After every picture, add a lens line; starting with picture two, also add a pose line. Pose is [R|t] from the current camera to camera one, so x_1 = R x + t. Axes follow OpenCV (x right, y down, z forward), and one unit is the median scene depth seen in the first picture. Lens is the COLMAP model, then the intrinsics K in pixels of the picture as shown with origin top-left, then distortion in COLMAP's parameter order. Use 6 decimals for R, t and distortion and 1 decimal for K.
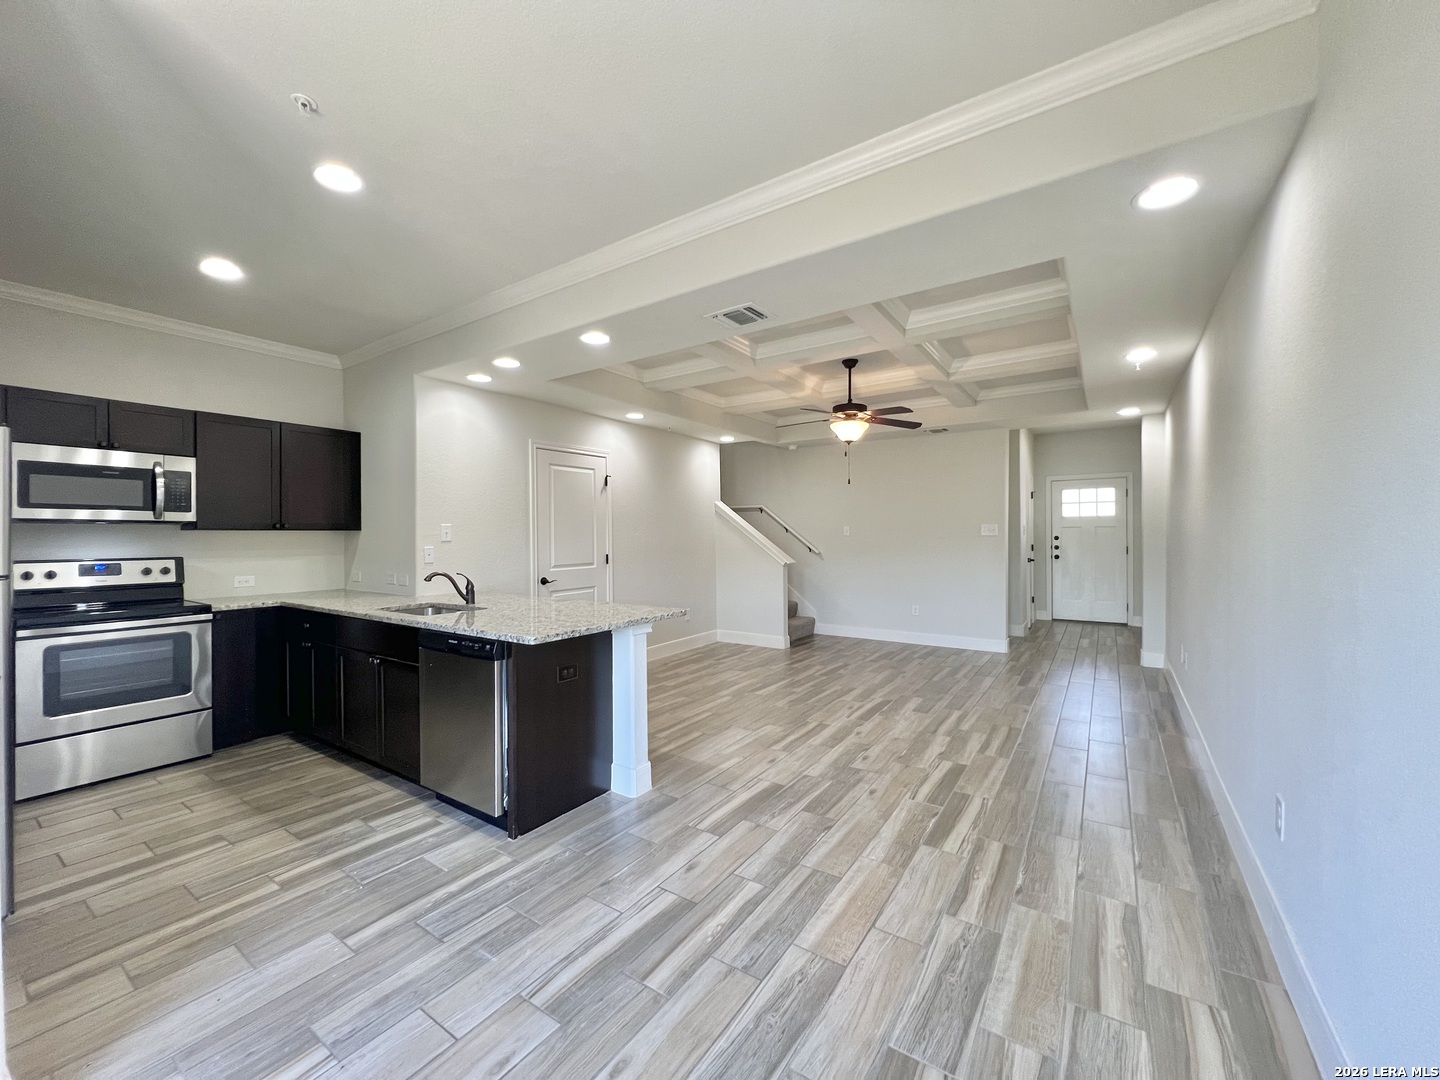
lens RADIAL K [[571.8, 0, 720.0], [0, 571.8, 540.0], [0, 0, 1]] dist [-0.002800, -0.000233]
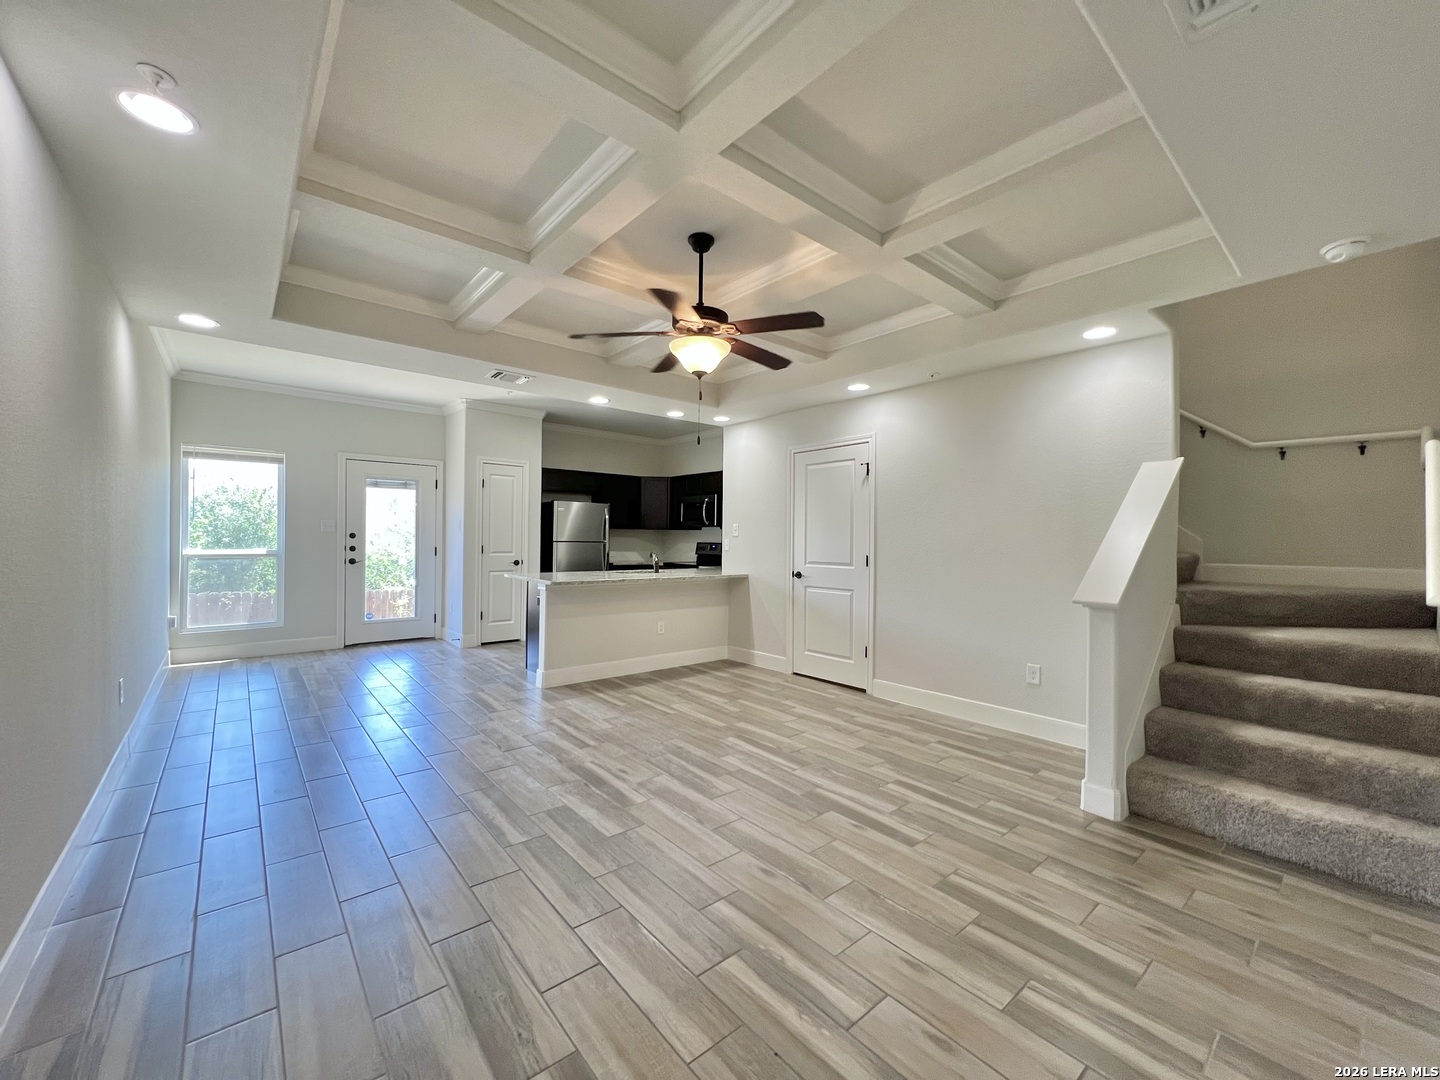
lens RADIAL K [[581.4, 0, 719.8], [0, 581.4, 538.6], [0, 0, 1]] dist [-0.002674, 0.000399]
pose [[-0.274298, 0.004060, -0.961636, 0.834824], [-0.018436, 0.999785, 0.009480, -0.004422], [0.961468, 0.020329, -0.274164, 1.228458]]
